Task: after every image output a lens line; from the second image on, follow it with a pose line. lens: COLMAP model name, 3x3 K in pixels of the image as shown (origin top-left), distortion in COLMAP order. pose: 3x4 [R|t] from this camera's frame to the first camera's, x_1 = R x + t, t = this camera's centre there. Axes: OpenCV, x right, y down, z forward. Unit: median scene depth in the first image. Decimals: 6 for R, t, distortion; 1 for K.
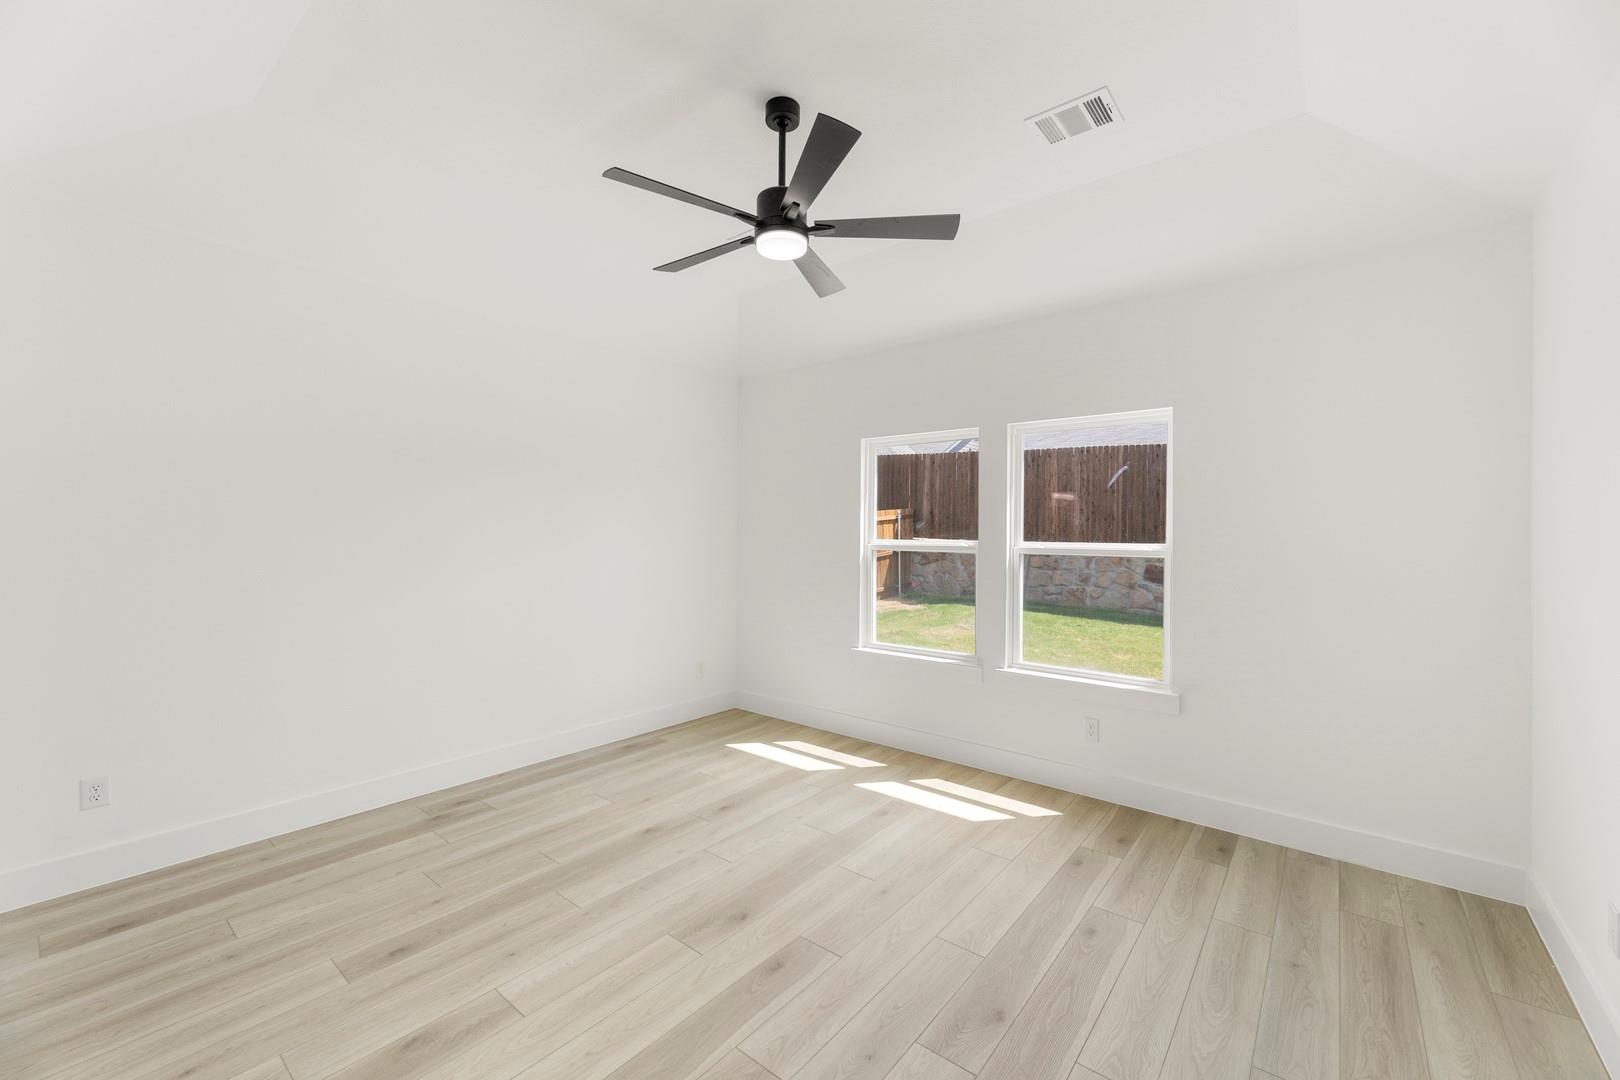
lens RADIAL K [[646.3, 0, 807.7], [0, 646.3, 537.1], [0, 0, 1]] dist [0.003003, 0.000316]
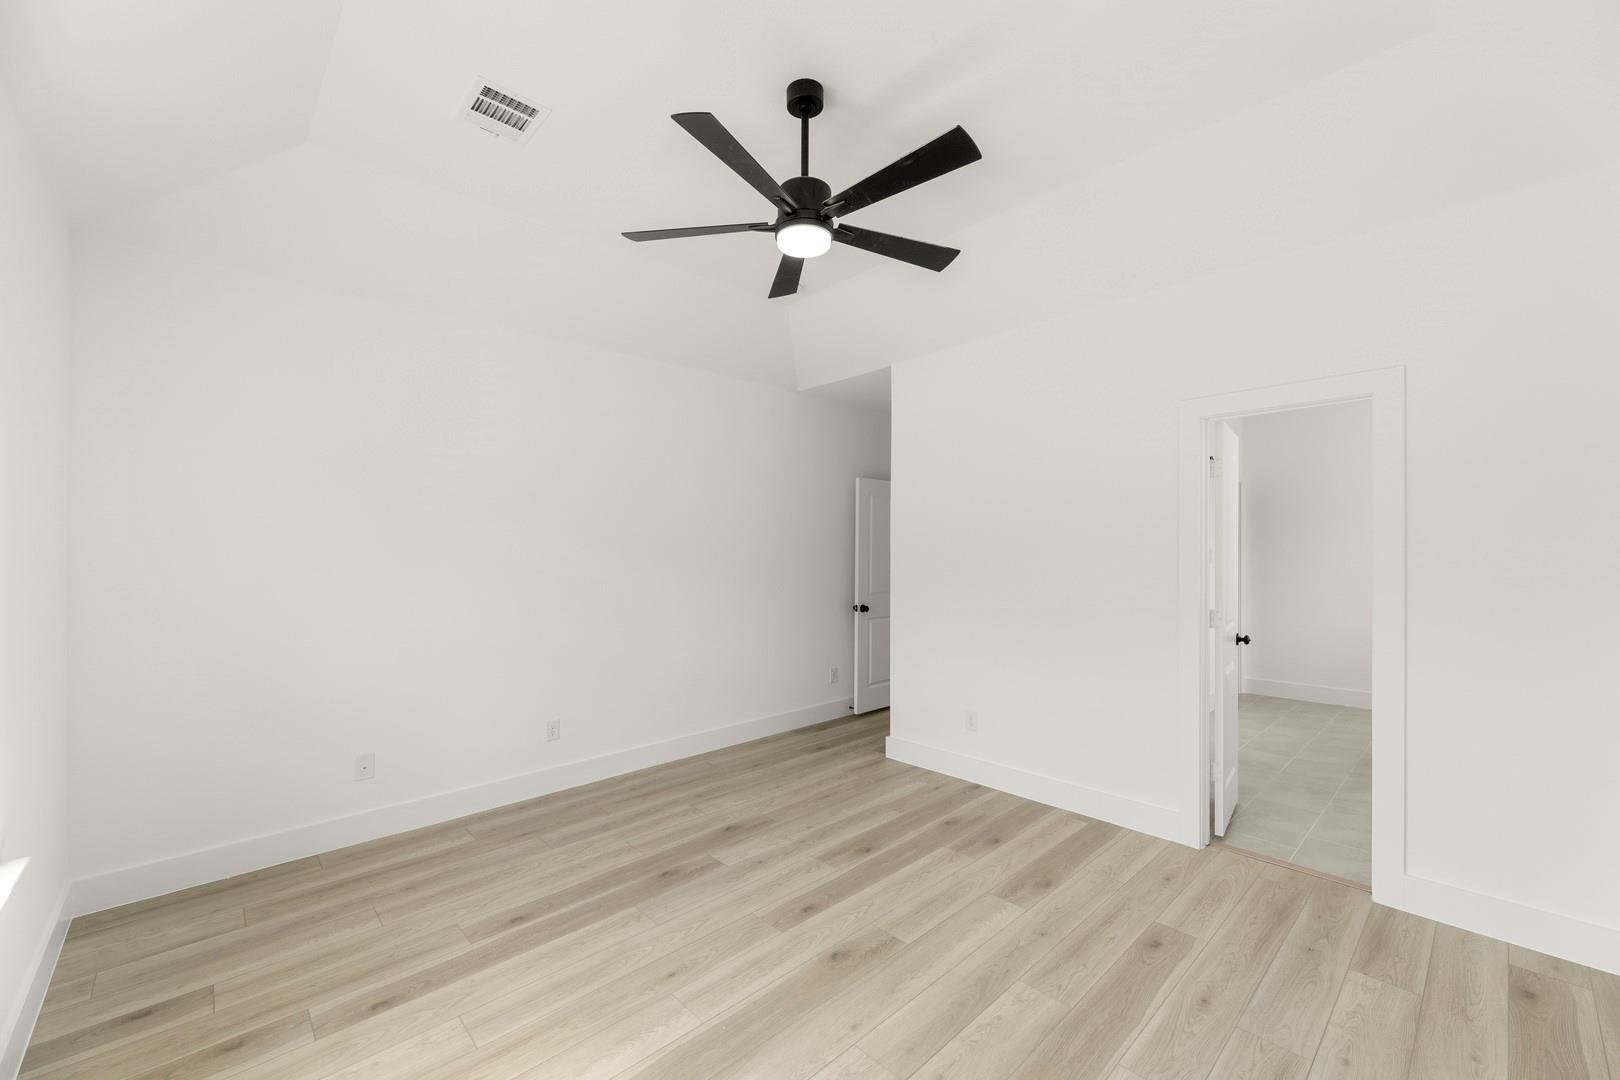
lens RADIAL K [[646.3, 0, 809.5], [0, 646.3, 543.0], [0, 0, 1]] dist [0.003003, 0.000316]
pose [[-0.991101, 0.000566, 0.133112, -0.232693], [0.000407, 0.999999, -0.001224, -0.025881], [-0.133113, -0.001159, -0.991100, 2.397096]]
